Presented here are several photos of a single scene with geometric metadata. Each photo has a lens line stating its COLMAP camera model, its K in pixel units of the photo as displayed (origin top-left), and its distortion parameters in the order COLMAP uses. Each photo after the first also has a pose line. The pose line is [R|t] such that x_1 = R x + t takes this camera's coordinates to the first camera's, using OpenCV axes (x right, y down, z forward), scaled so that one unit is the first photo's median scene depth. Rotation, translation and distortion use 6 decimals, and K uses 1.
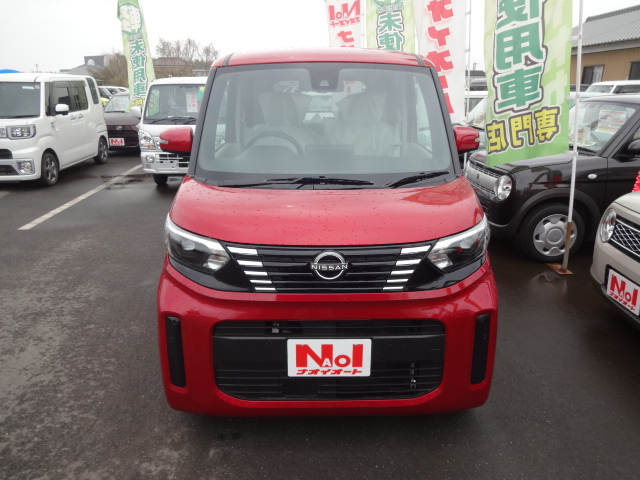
lens RADIAL K [[467.3, 0, 316.0], [0, 467.3, 264.1], [0, 0, 1]] dist [0.000305, -0.003215]
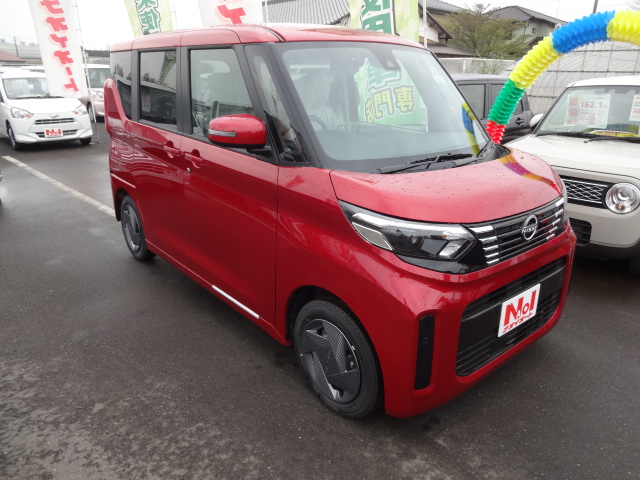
lens RADIAL K [[482.5, 0, 320.0], [0, 482.5, 240.0], [0, 0, 1]] dist [0.002742, -0.004164]
pose [[0.776806, -0.215315, 0.591788, -0.530718], [0.221441, 0.973112, 0.063382, -0.075259], [-0.589523, 0.081810, 0.803598, 0.170278]]
